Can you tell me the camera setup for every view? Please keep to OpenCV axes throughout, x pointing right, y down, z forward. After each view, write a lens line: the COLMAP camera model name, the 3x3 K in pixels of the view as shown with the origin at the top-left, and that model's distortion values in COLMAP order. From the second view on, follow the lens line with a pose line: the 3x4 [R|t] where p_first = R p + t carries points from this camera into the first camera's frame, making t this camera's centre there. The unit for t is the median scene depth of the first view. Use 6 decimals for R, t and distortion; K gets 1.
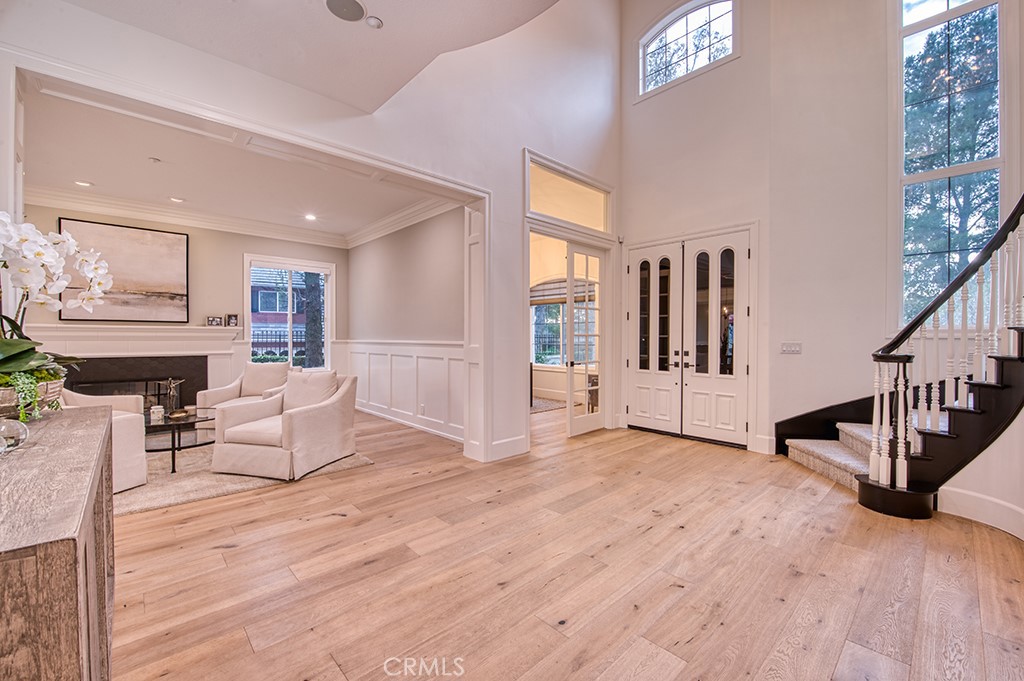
lens RADIAL K [[425.7, 0, 512.0], [0, 425.7, 340.5], [0, 0, 1]] dist [-0.001527, -0.000295]
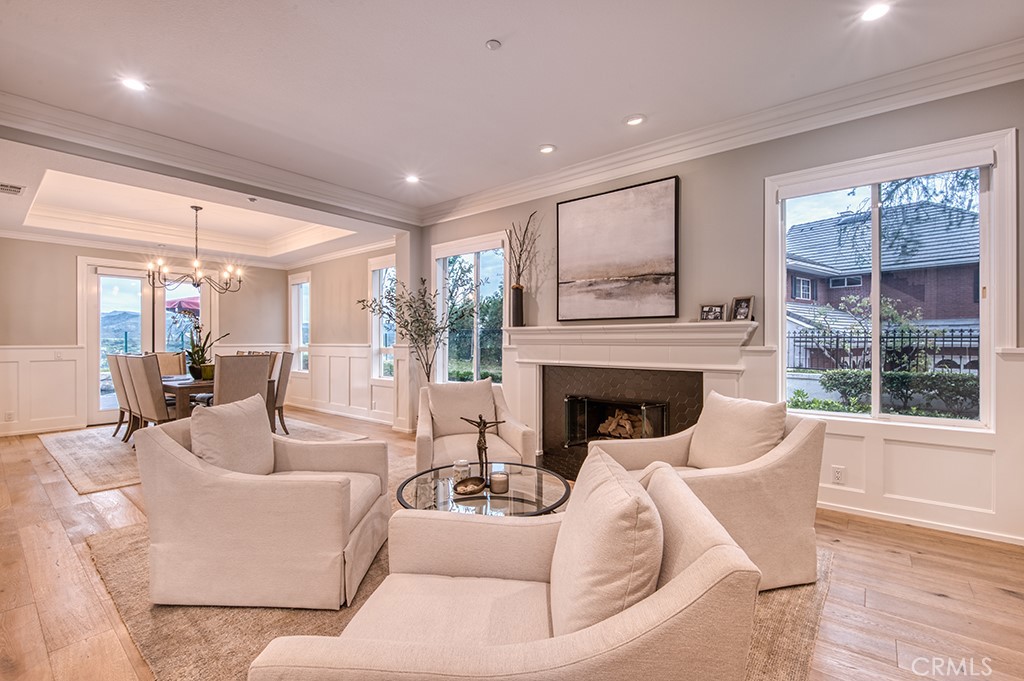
lens RADIAL K [[445.7, 0, 512.0], [0, 445.7, 340.5], [0, 0, 1]] dist [-0.000102, 0.000118]
pose [[0.157268, 0.003926, -0.987548, -0.154611], [0.001142, 0.999991, 0.004157, -0.010962], [0.987555, -0.001781, 0.157262, 0.662830]]
